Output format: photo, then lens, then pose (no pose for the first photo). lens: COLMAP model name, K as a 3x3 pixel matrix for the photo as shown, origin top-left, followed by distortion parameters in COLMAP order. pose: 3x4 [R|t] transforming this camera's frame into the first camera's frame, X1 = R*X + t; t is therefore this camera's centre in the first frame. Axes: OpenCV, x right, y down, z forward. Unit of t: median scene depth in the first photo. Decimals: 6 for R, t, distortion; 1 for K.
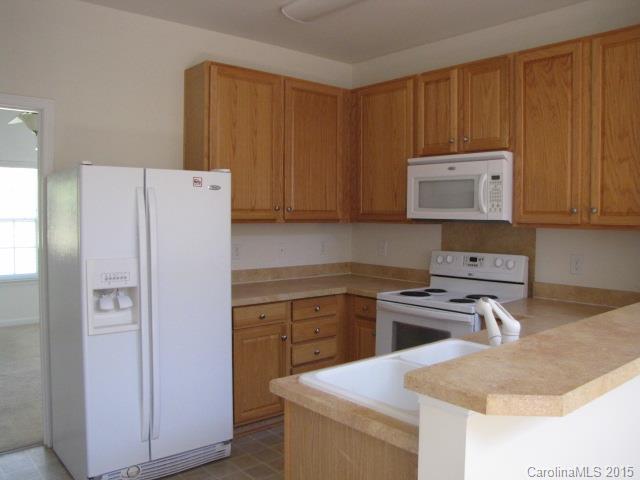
lens RADIAL K [[533.8, 0, 320.0], [0, 533.8, 240.0], [0, 0, 1]] dist [-0.117201, 0.012423]
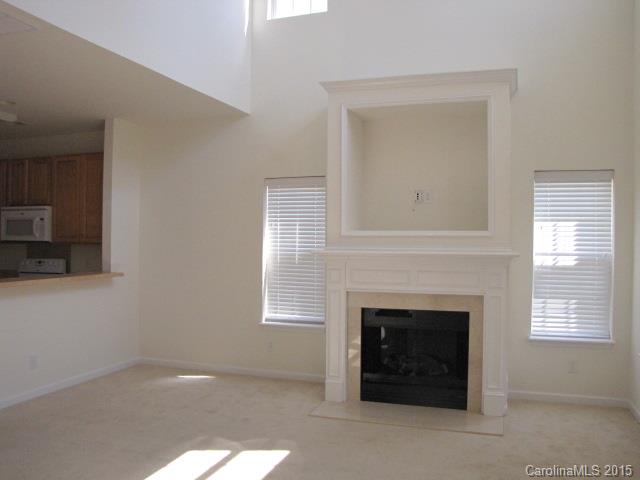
lens RADIAL K [[533.8, 0, 320.0], [0, 533.8, 240.0], [0, 0, 1]] dist [-0.117201, 0.012423]
pose [[0.854805, -0.011326, 0.518825, 0.202984], [0.029754, 0.999187, -0.027209, 0.038351], [-0.518095, 0.038696, 0.854447, -1.087429]]
